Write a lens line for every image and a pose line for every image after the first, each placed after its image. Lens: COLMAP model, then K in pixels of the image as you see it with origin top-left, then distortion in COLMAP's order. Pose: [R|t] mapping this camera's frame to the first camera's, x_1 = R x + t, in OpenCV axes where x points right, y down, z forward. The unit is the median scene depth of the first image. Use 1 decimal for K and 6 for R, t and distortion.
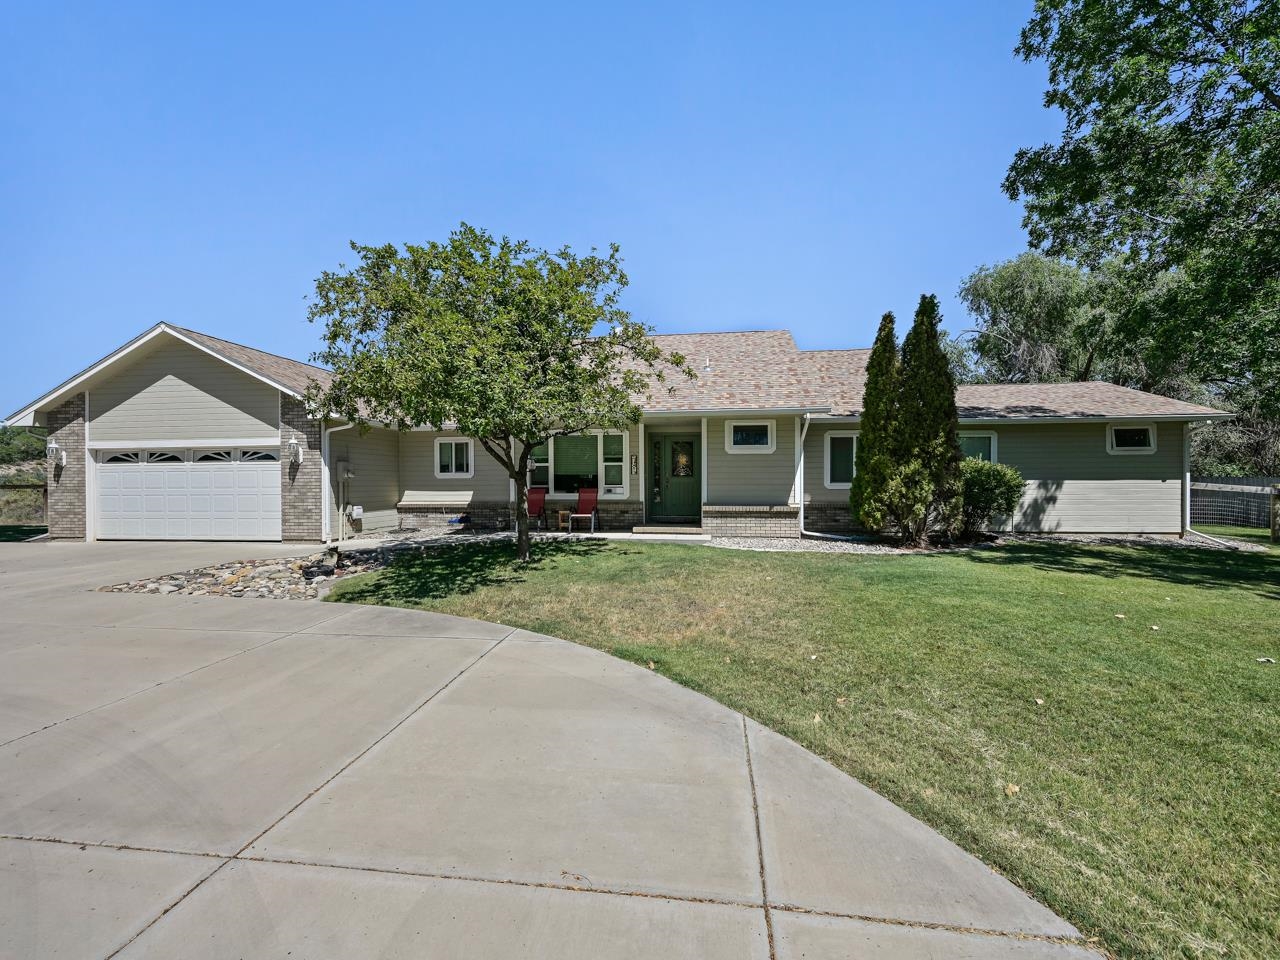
lens RADIAL K [[570.6, 0, 640.0], [0, 570.6, 480.0], [0, 0, 1]] dist [-0.000173, -0.000412]
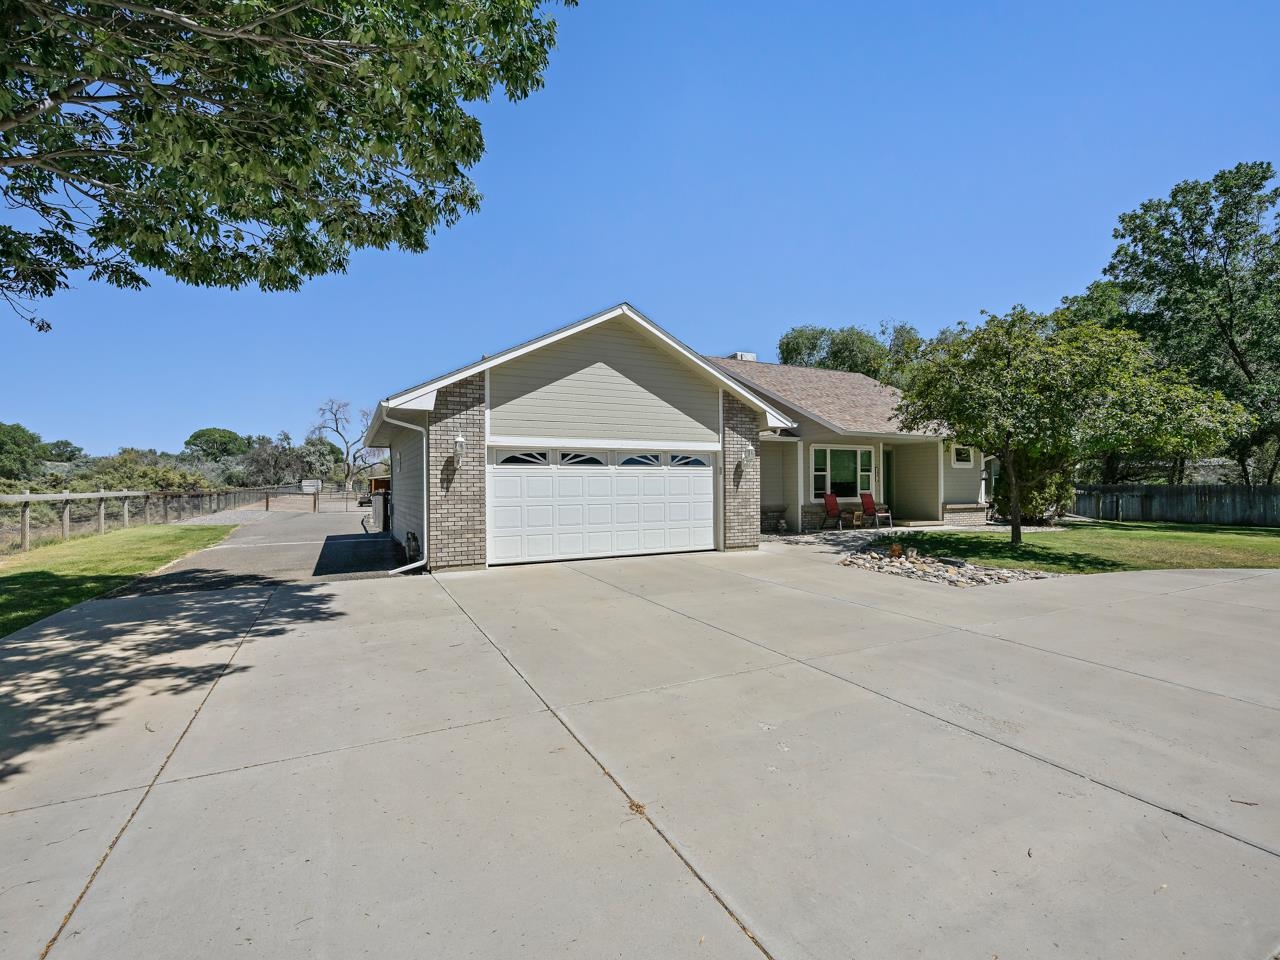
lens RADIAL K [[570.6, 0, 640.0], [0, 570.6, 480.0], [0, 0, 1]] dist [-0.000173, -0.000412]
pose [[0.821932, 0.005831, 0.569556, -1.246299], [0.002289, 0.999906, -0.013541, 0.001868], [-0.569581, 0.012433, 0.821841, 0.268642]]
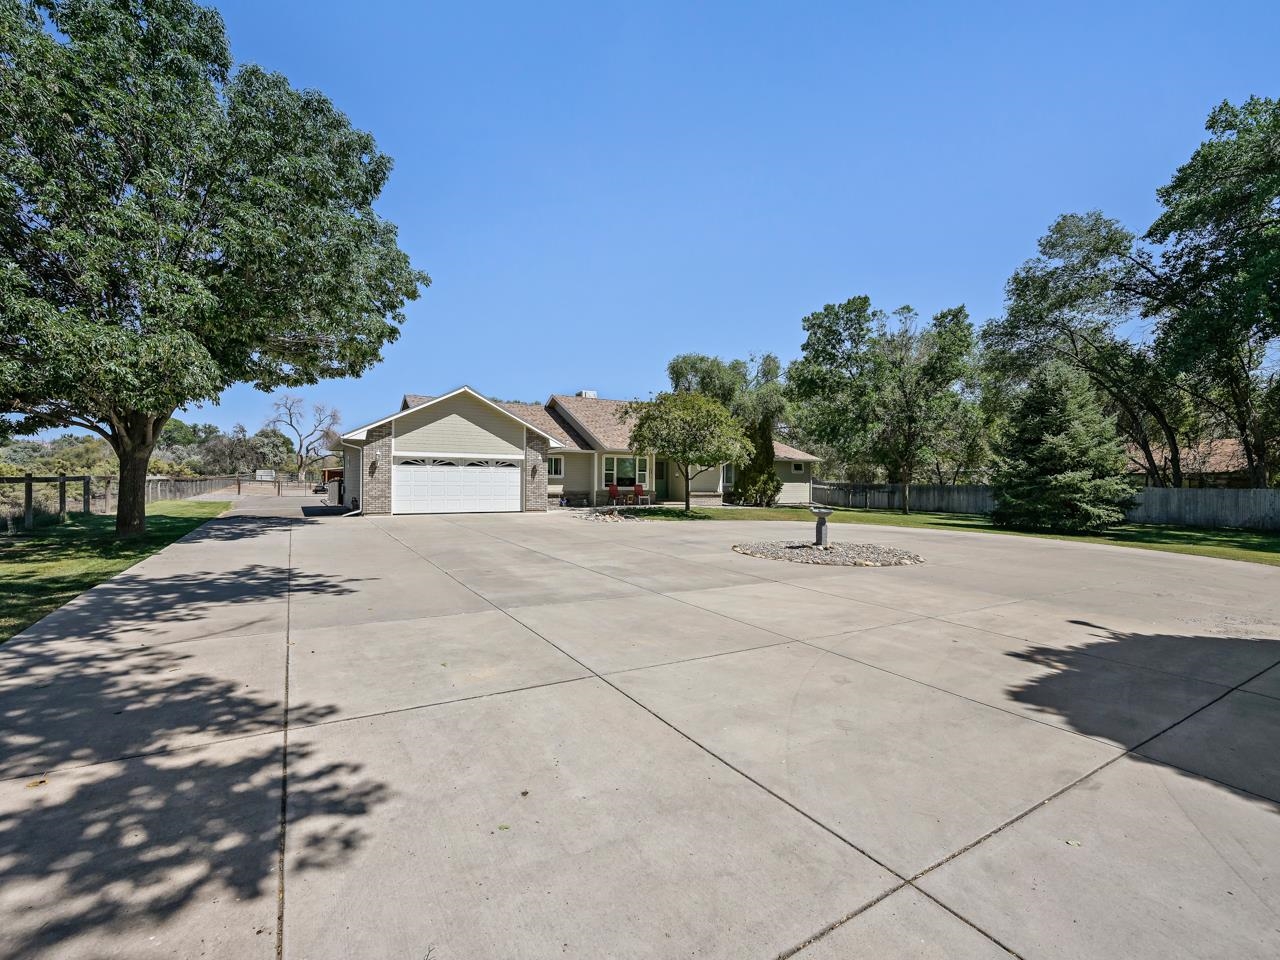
lens RADIAL K [[570.6, 0, 640.0], [0, 570.6, 480.0], [0, 0, 1]] dist [-0.000173, -0.000412]
pose [[0.780003, 0.014412, 0.625610, -1.431780], [-0.013334, 0.999891, -0.006409, 0.012506], [-0.625634, -0.003343, 0.780110, -0.643613]]
